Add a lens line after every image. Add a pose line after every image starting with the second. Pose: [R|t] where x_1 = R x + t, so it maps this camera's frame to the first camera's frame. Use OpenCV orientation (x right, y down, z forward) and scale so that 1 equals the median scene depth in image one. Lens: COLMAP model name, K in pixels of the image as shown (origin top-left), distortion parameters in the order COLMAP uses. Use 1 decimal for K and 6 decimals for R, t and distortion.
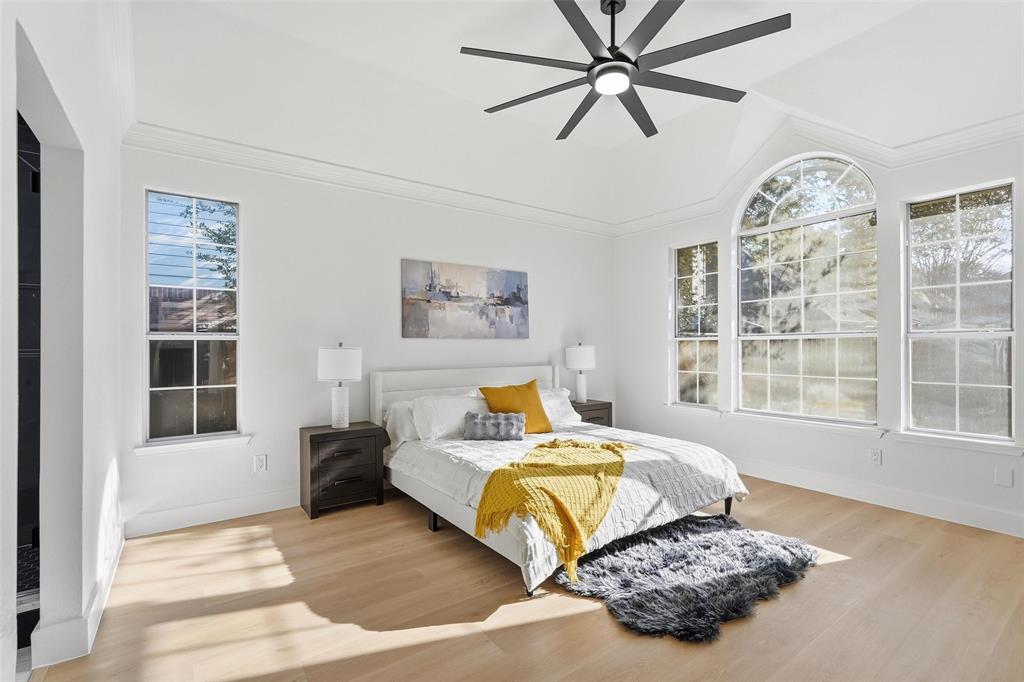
lens RADIAL K [[454.0, 0, 512.6], [0, 454.0, 346.1], [0, 0, 1]] dist [-0.015917, 0.008155]
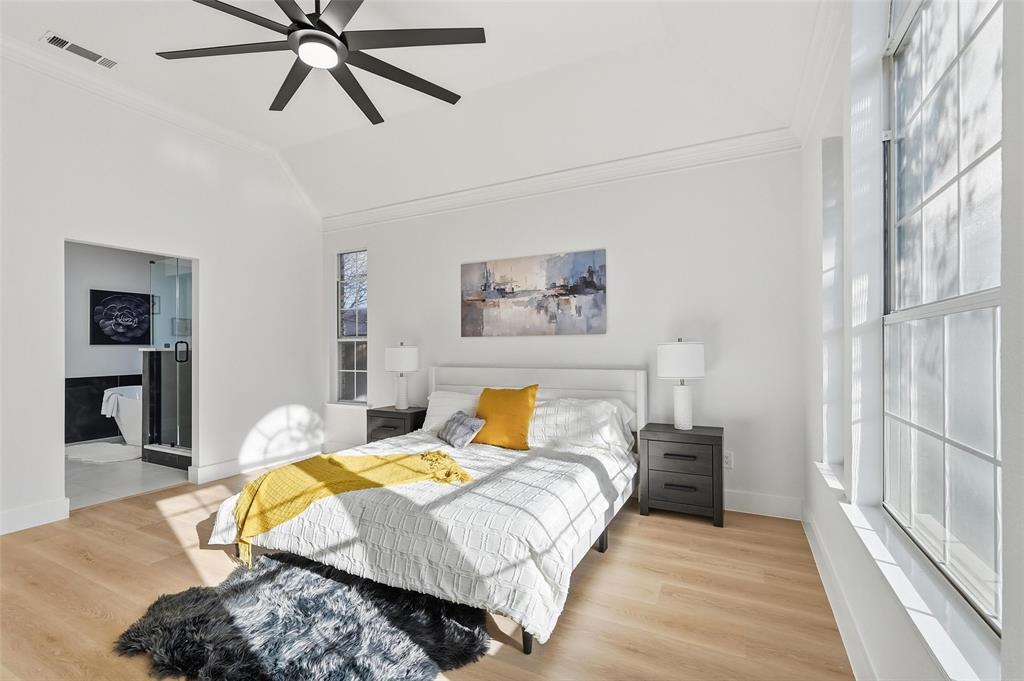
lens RADIAL K [[454.0, 0, 512.6], [0, 454.0, 345.6], [0, 0, 1]] dist [-0.015917, 0.008155]
pose [[0.461739, -0.001330, -0.887015, 0.733728], [0.006786, 0.999975, 0.002033, 0.001171], [0.886990, -0.006959, 0.461736, 0.565484]]
